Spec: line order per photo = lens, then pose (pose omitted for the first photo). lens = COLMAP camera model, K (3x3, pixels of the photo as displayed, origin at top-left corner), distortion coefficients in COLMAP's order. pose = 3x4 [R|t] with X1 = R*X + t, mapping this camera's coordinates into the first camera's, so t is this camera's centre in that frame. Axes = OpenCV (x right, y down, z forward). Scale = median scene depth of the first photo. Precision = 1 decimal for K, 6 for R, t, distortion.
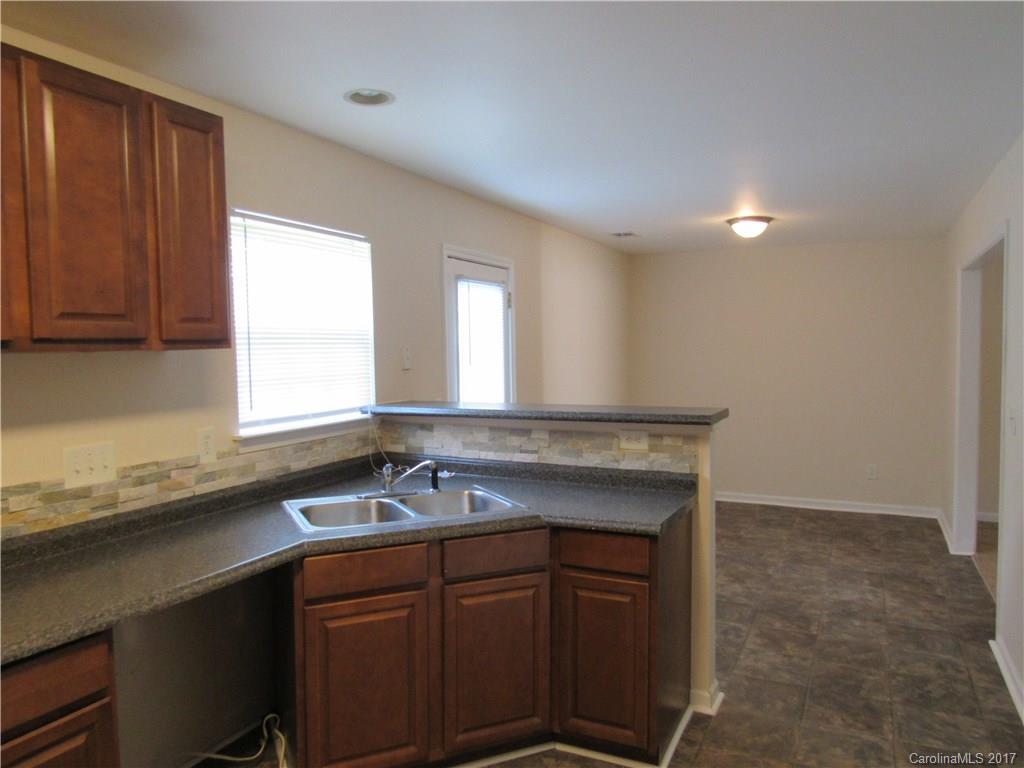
lens RADIAL K [[729.9, 0, 512.5], [0, 729.9, 384.9], [0, 0, 1]] dist [-0.004879, -0.001629]
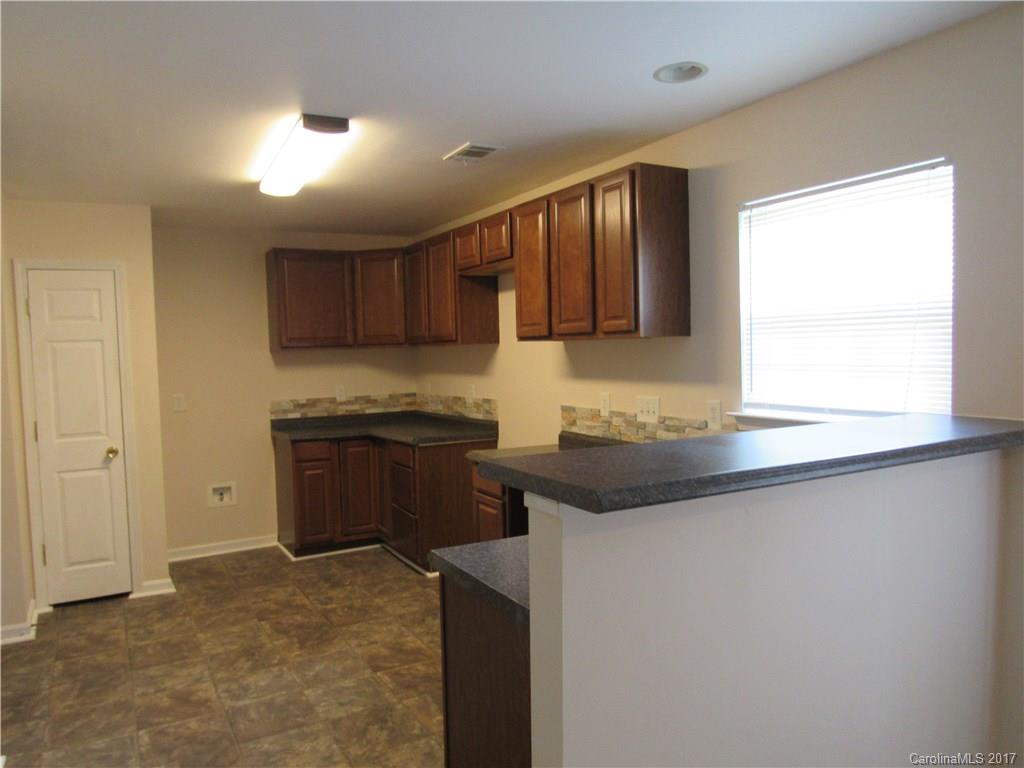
lens RADIAL K [[729.9, 0, 511.7], [0, 729.9, 384.5], [0, 0, 1]] dist [-0.004879, -0.001629]
pose [[-0.570677, 0.070161, -0.818171, 0.798344], [-0.010074, 0.995670, 0.092409, -0.079817], [0.821112, 0.060978, -0.567500, 1.495274]]
